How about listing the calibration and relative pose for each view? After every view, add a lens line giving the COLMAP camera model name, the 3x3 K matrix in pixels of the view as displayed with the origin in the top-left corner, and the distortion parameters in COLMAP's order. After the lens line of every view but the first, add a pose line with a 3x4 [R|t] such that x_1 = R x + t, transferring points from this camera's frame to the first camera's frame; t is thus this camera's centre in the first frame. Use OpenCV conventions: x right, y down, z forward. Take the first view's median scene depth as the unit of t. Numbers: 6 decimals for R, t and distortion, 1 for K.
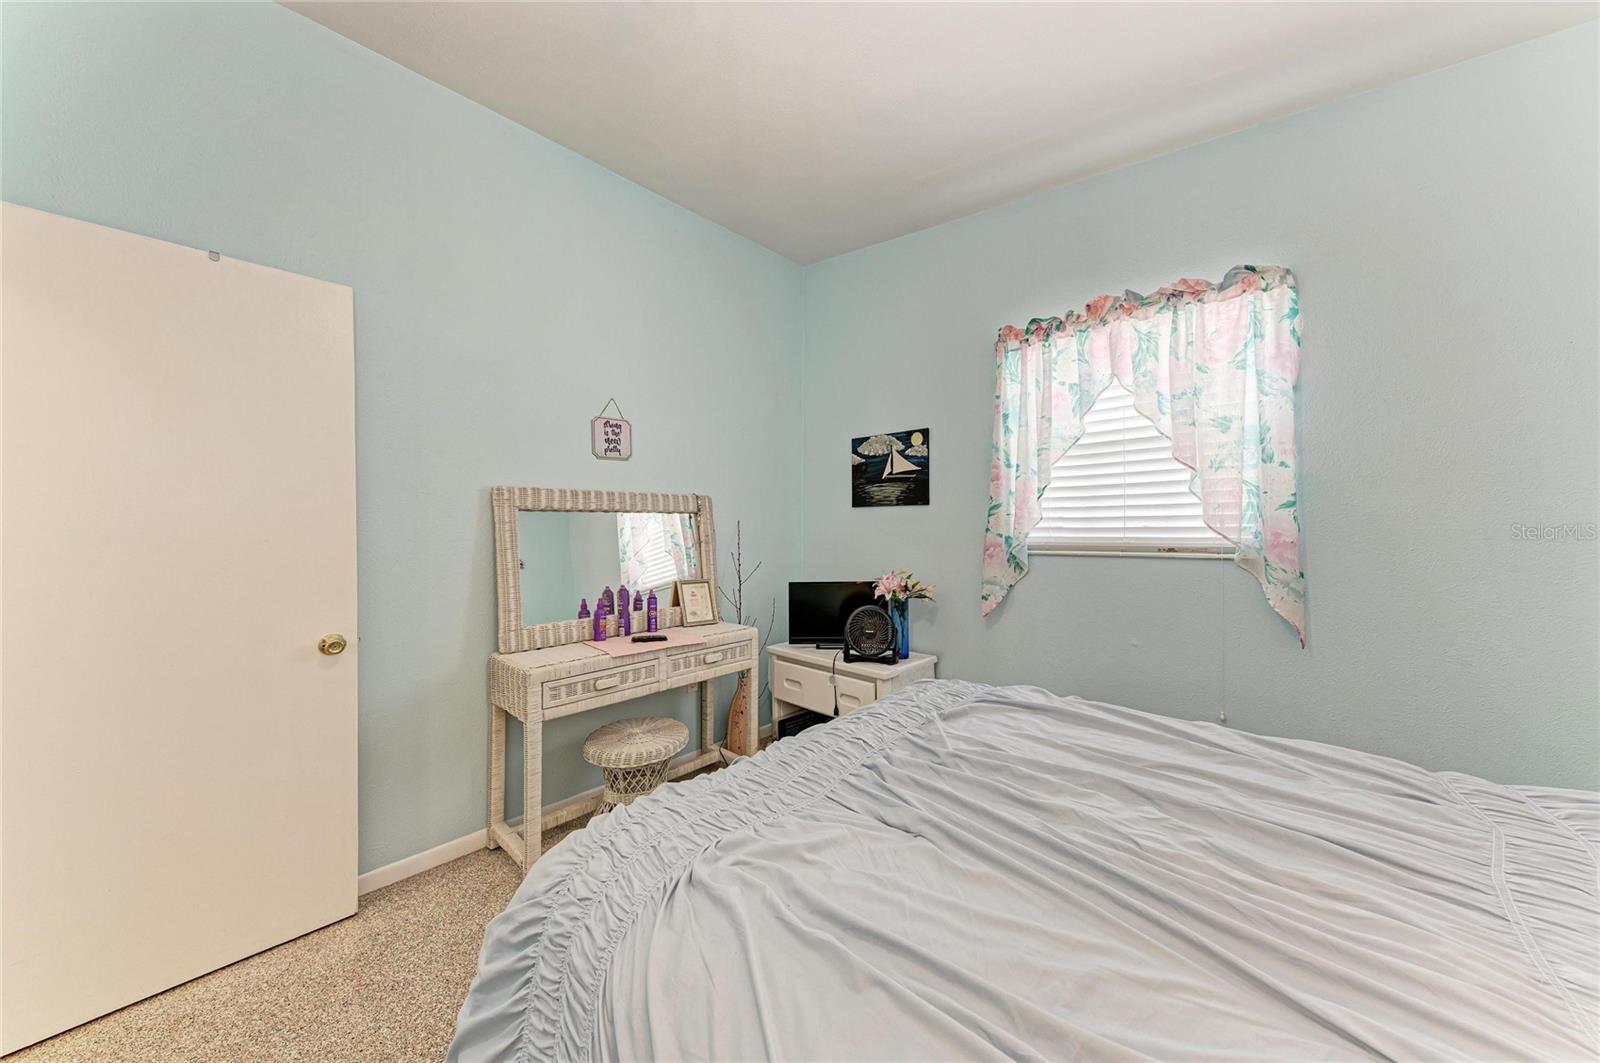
lens RADIAL K [[538.2, 0, 803.4], [0, 538.2, 535.4], [0, 0, 1]] dist [0.026884, -0.007788]
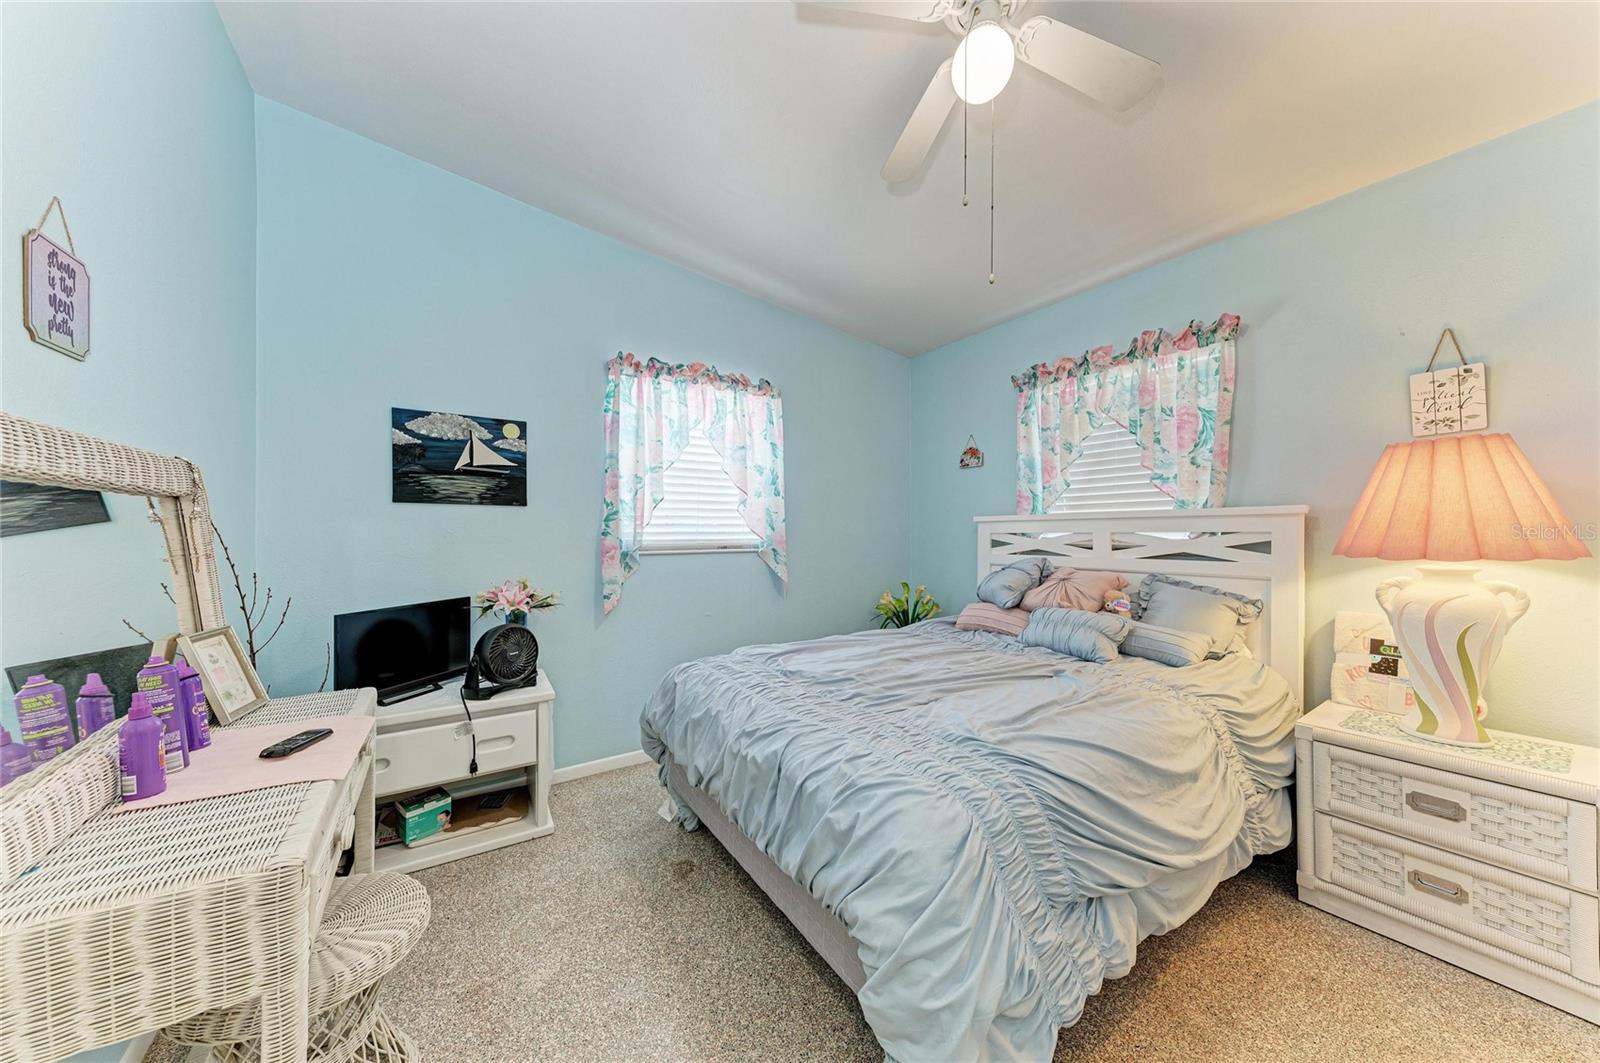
lens RADIAL K [[543.7, 0, 799.8], [0, 543.7, 533.9], [0, 0, 1]] dist [0.011139, -0.000034]
pose [[0.238244, 0.005309, 0.971191, -0.551147], [0.013506, 0.999870, -0.008779, 0.004327], [-0.971112, 0.015209, 0.238141, 0.333222]]
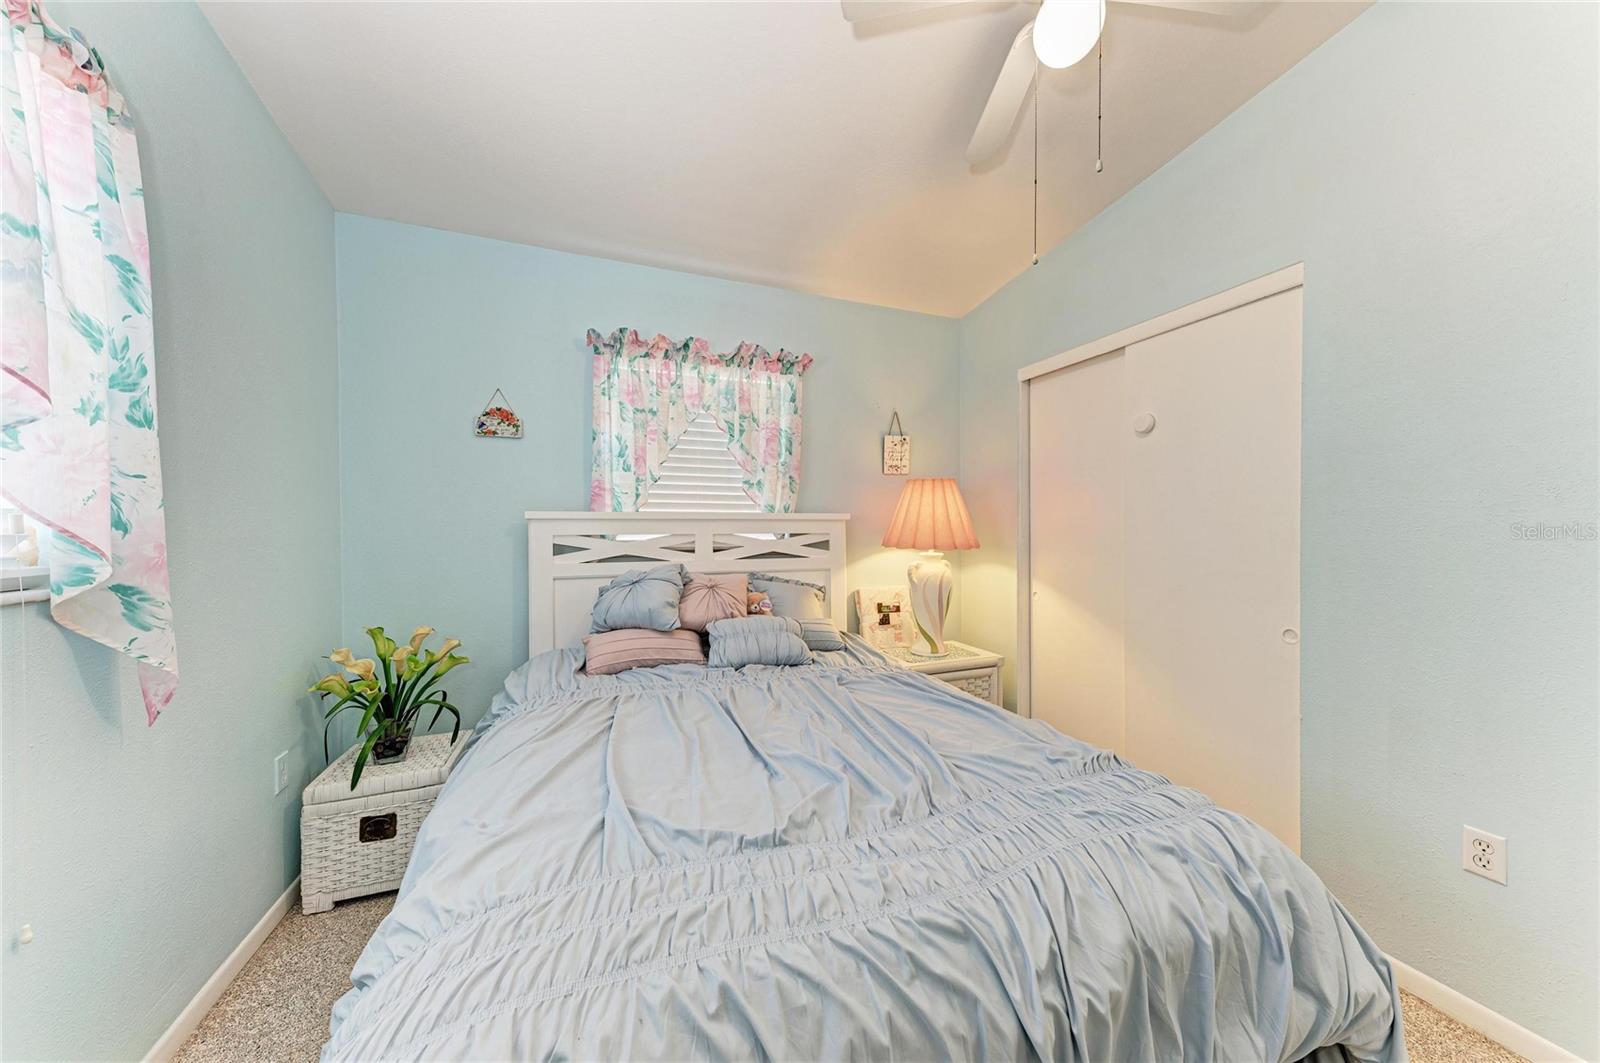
lens RADIAL K [[543.7, 0, 799.8], [0, 543.7, 533.9], [0, 0, 1]] dist [0.011139, -0.000034]
pose [[-0.898420, 0.009148, 0.439042, -0.029375], [0.016054, 0.999799, 0.012020, -0.008107], [-0.438844, 0.017848, -0.898386, 0.803262]]
